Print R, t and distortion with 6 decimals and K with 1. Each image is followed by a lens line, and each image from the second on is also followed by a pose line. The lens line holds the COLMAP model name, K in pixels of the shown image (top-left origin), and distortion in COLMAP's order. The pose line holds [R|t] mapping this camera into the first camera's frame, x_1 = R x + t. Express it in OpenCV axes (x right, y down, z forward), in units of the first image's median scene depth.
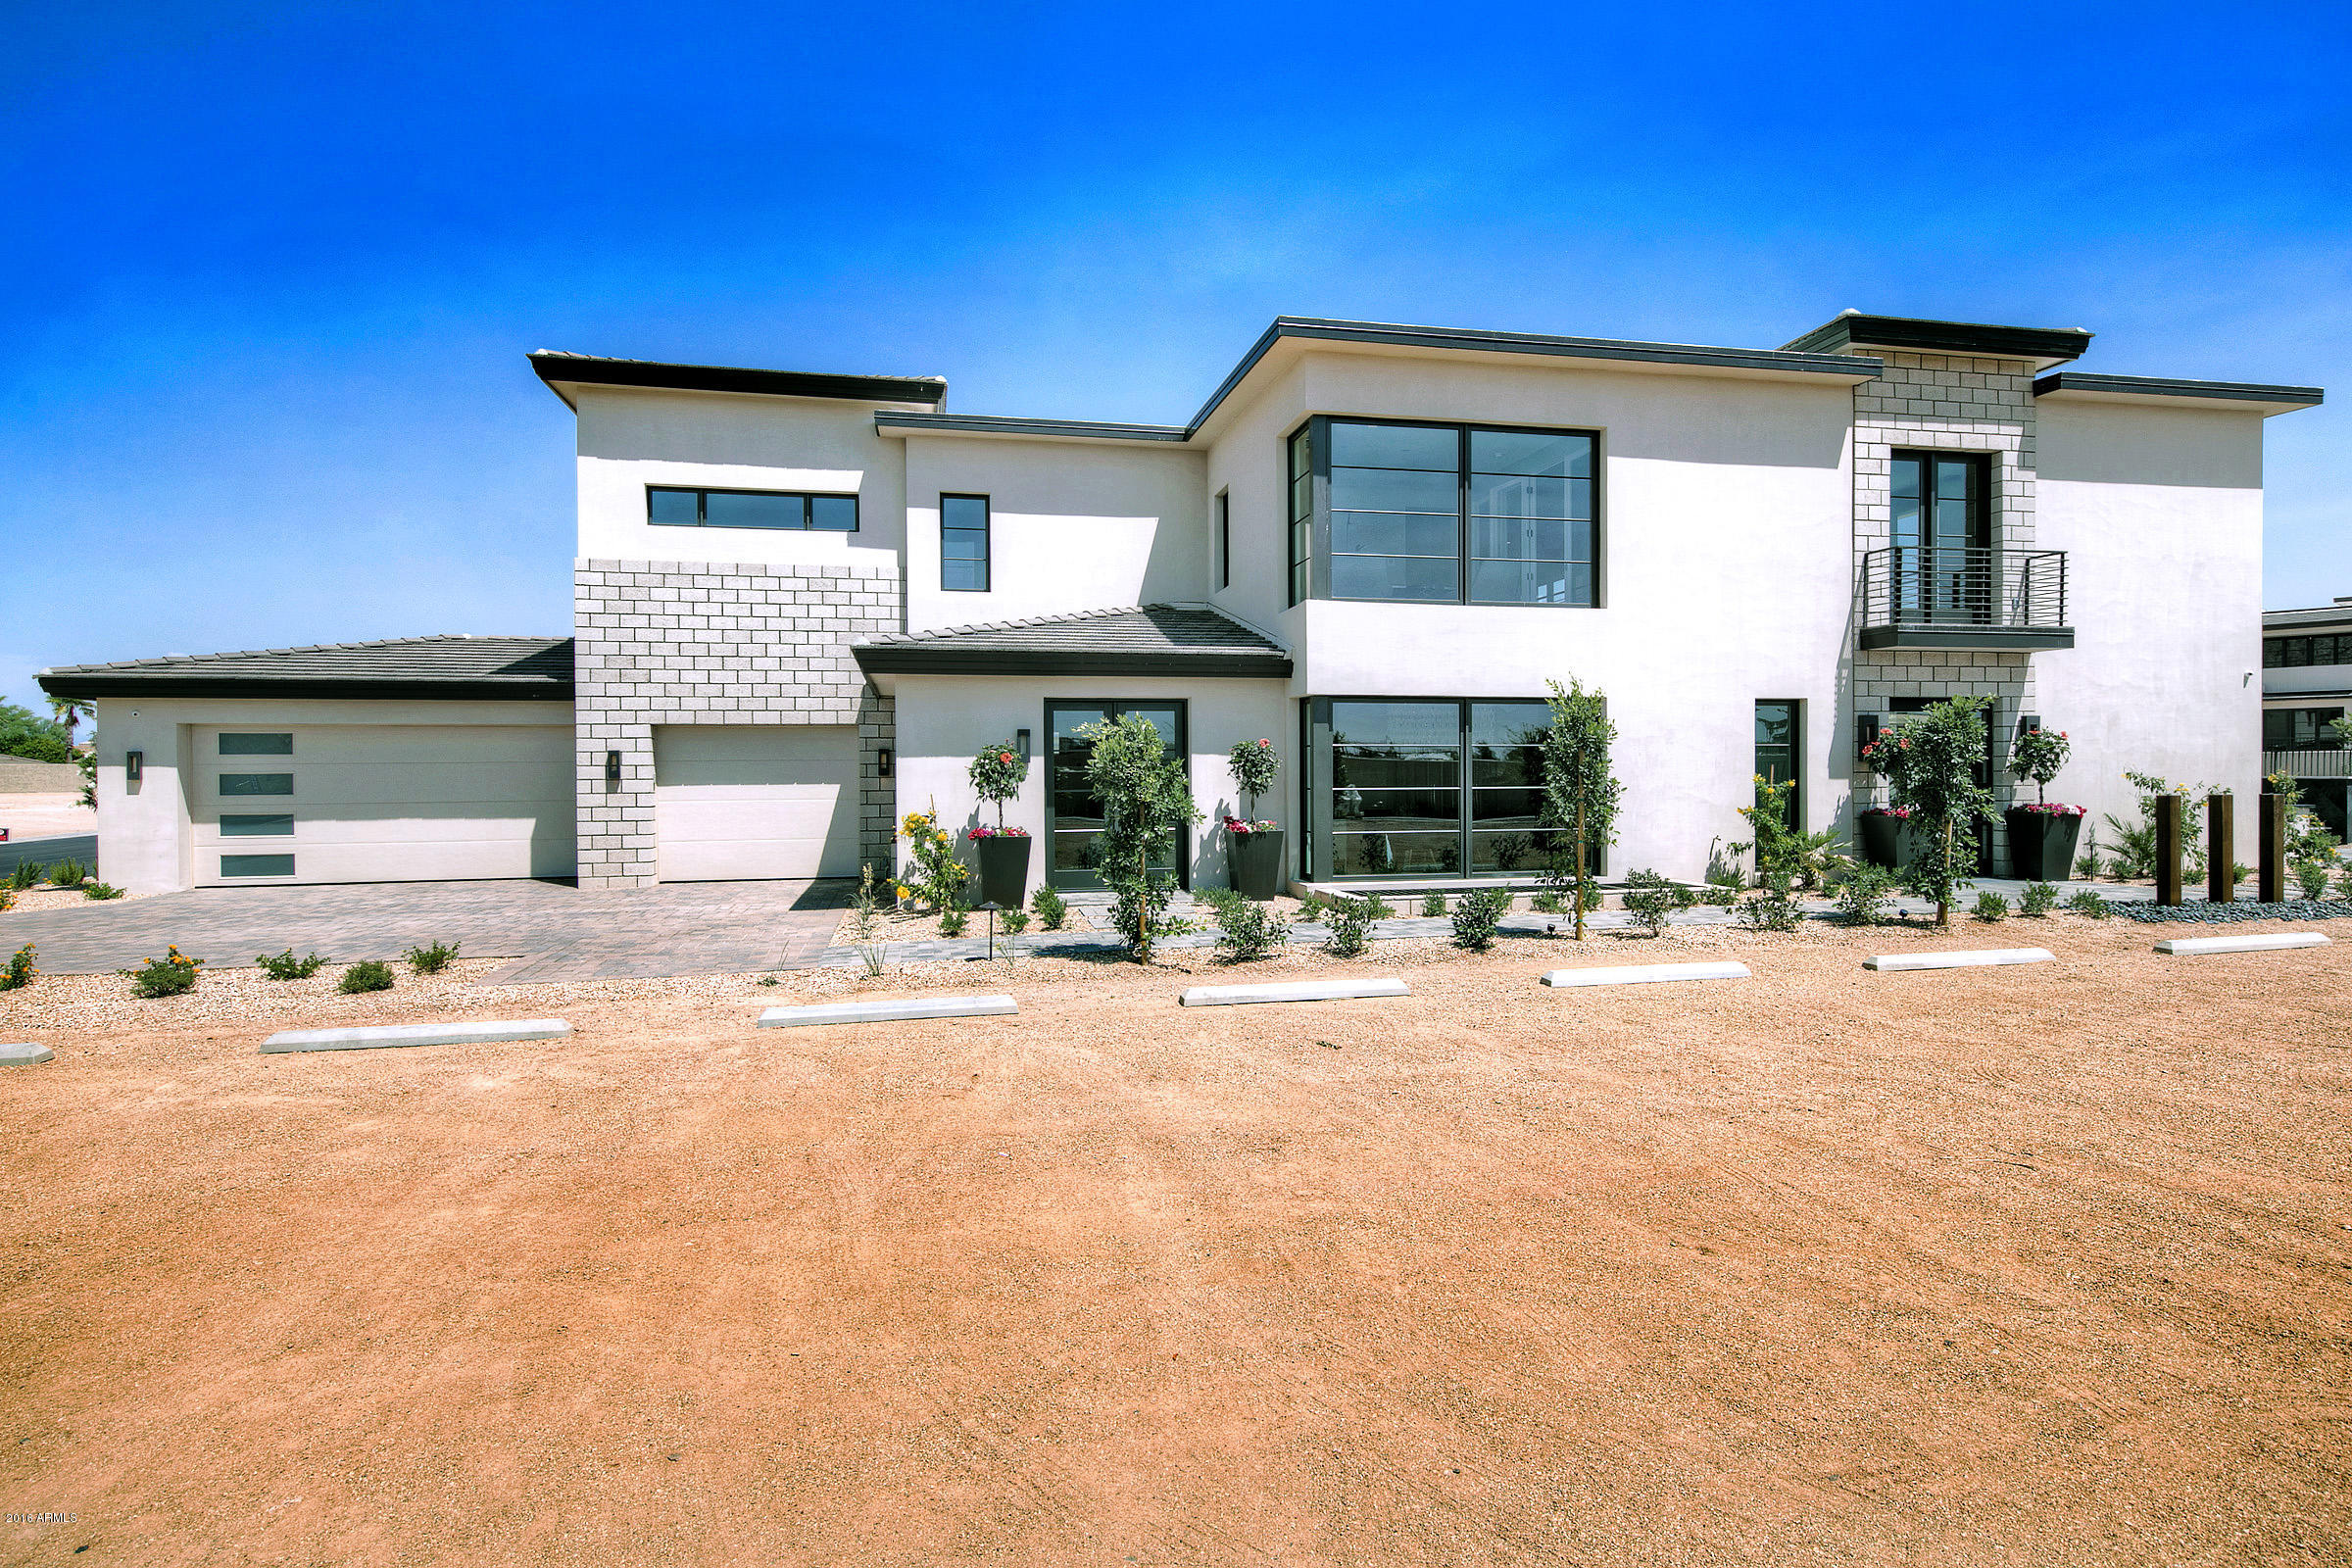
lens RADIAL K [[1210.5, 0, 1176.0], [0, 1210.5, 784.0], [0, 0, 1]] dist [-0.002644, -0.001417]
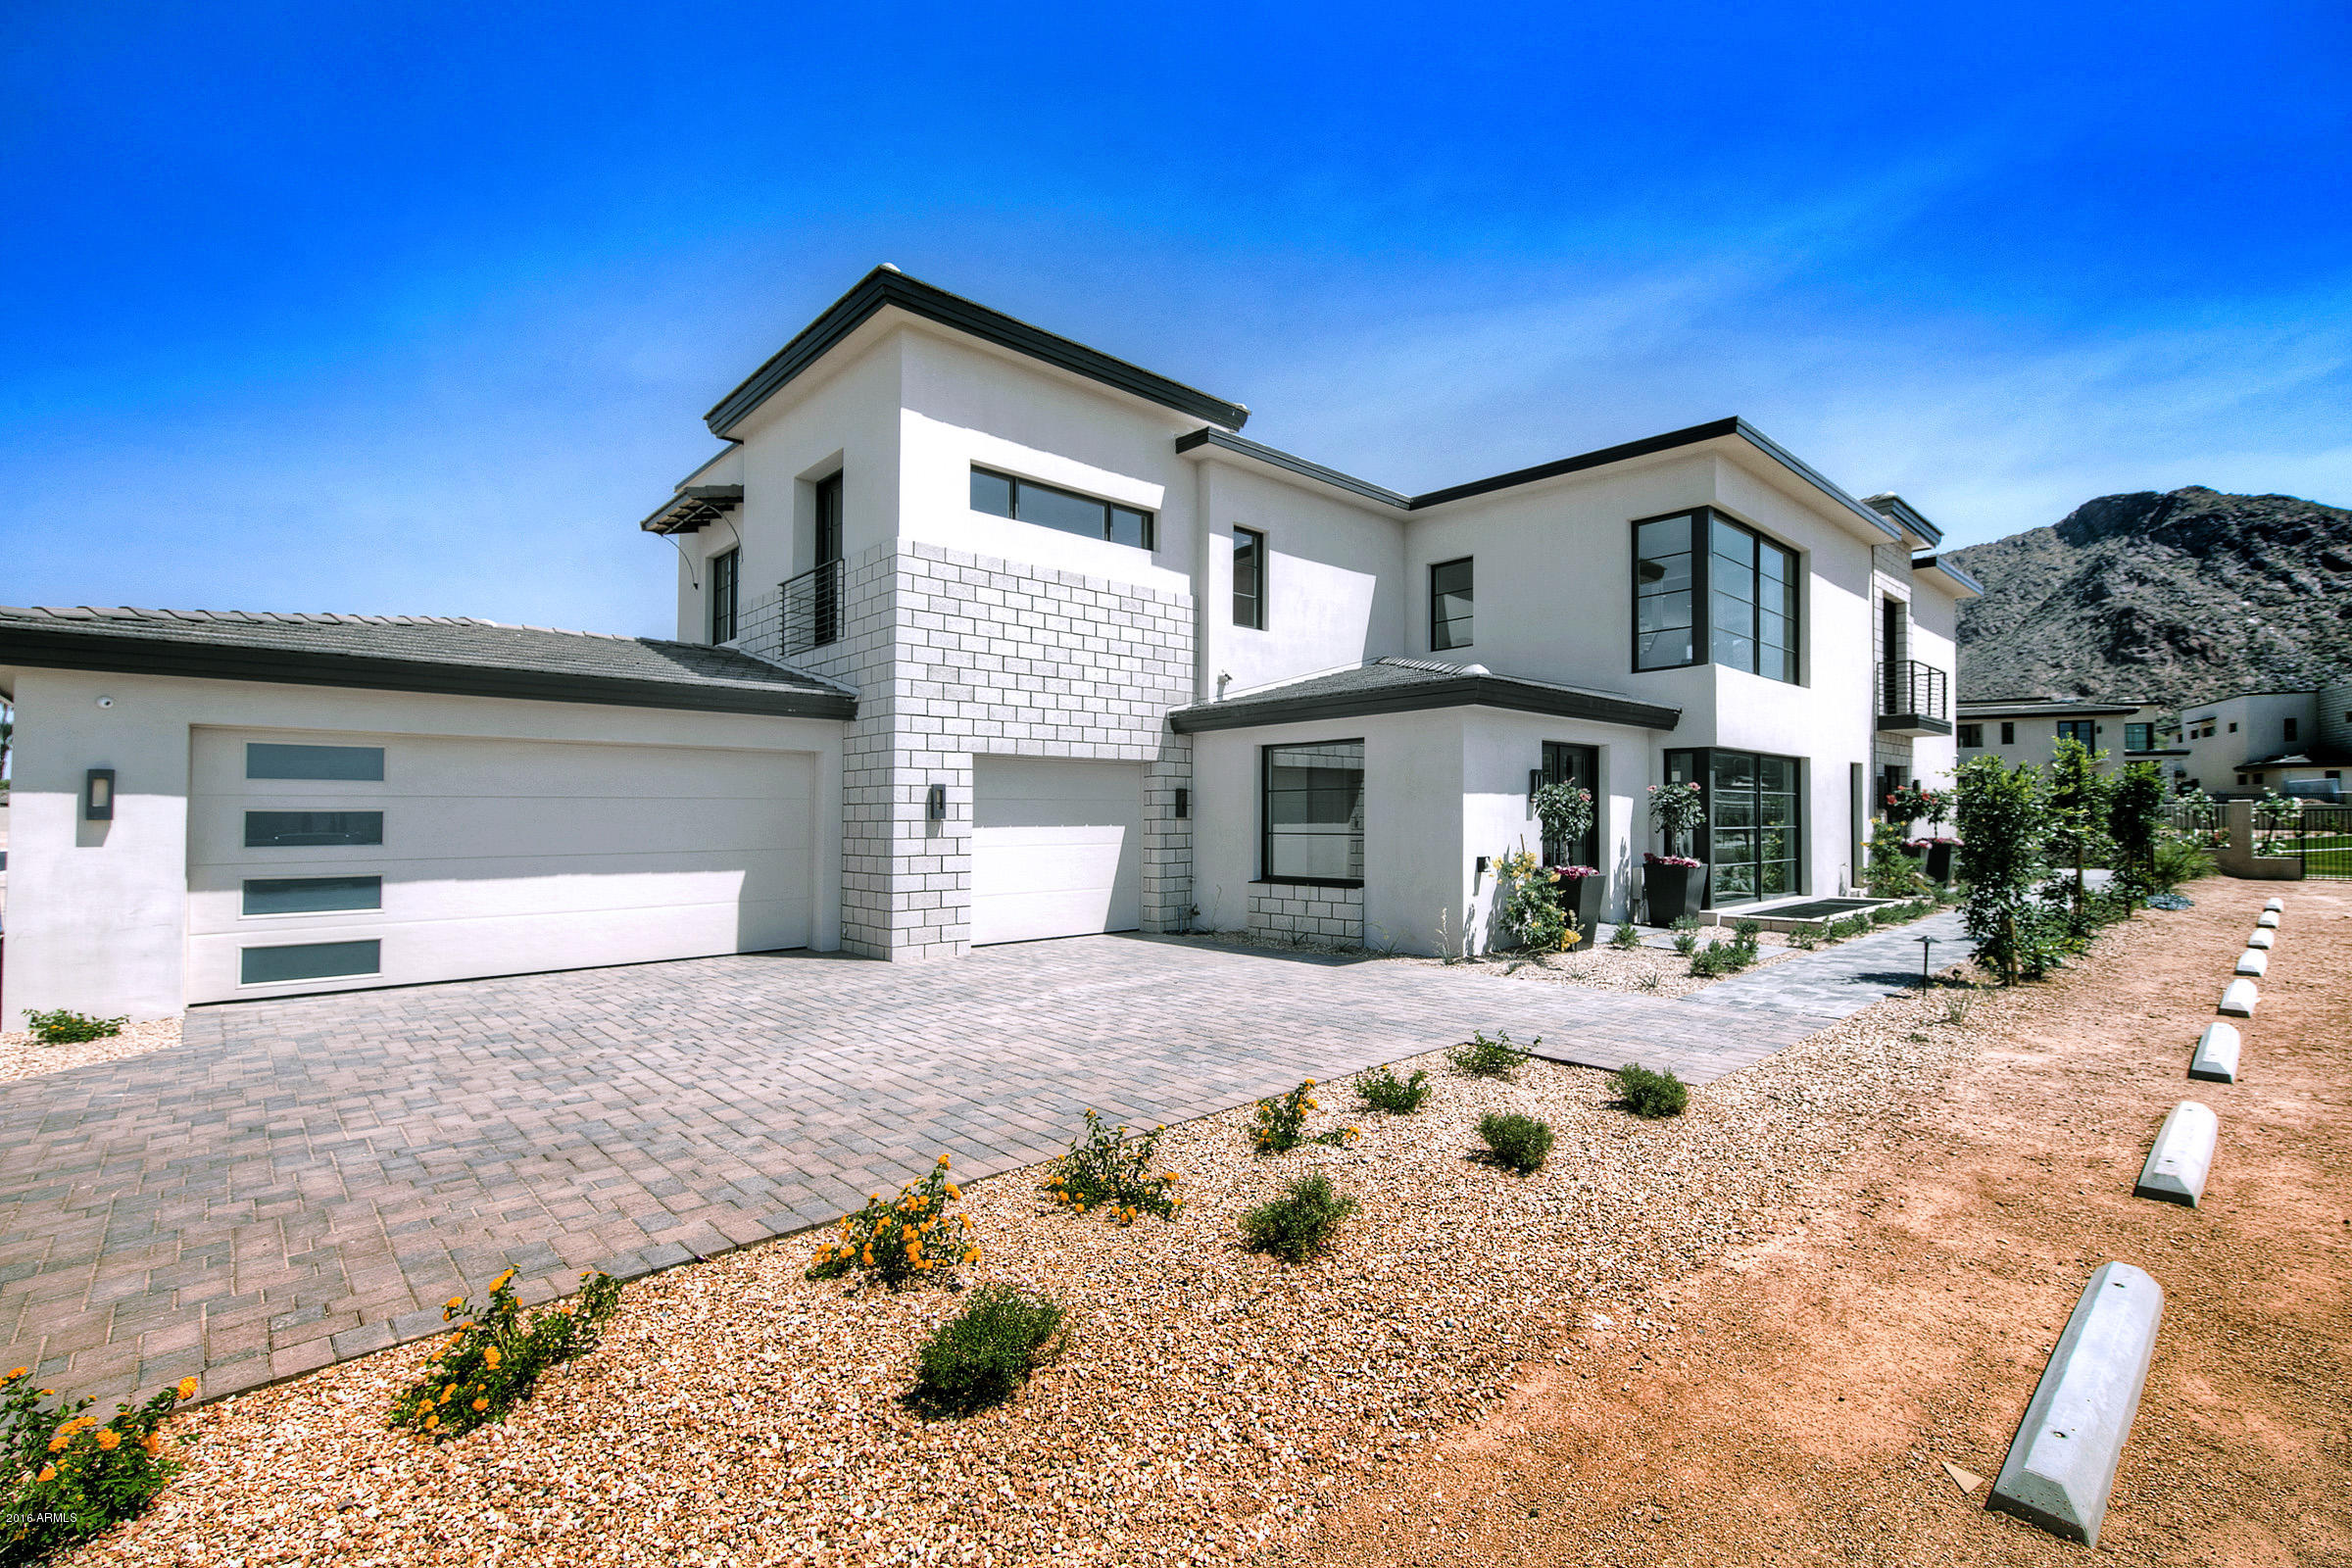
lens RADIAL K [[1037.3, 0, 1179.8], [0, 1037.3, 796.6], [0, 0, 1]] dist [0.004064, 0.000471]
pose [[0.859593, 0.013969, 0.510788, -0.663474], [0.004087, 0.999406, -0.034210, 0.004357], [-0.510963, 0.031494, 0.859026, 0.326853]]
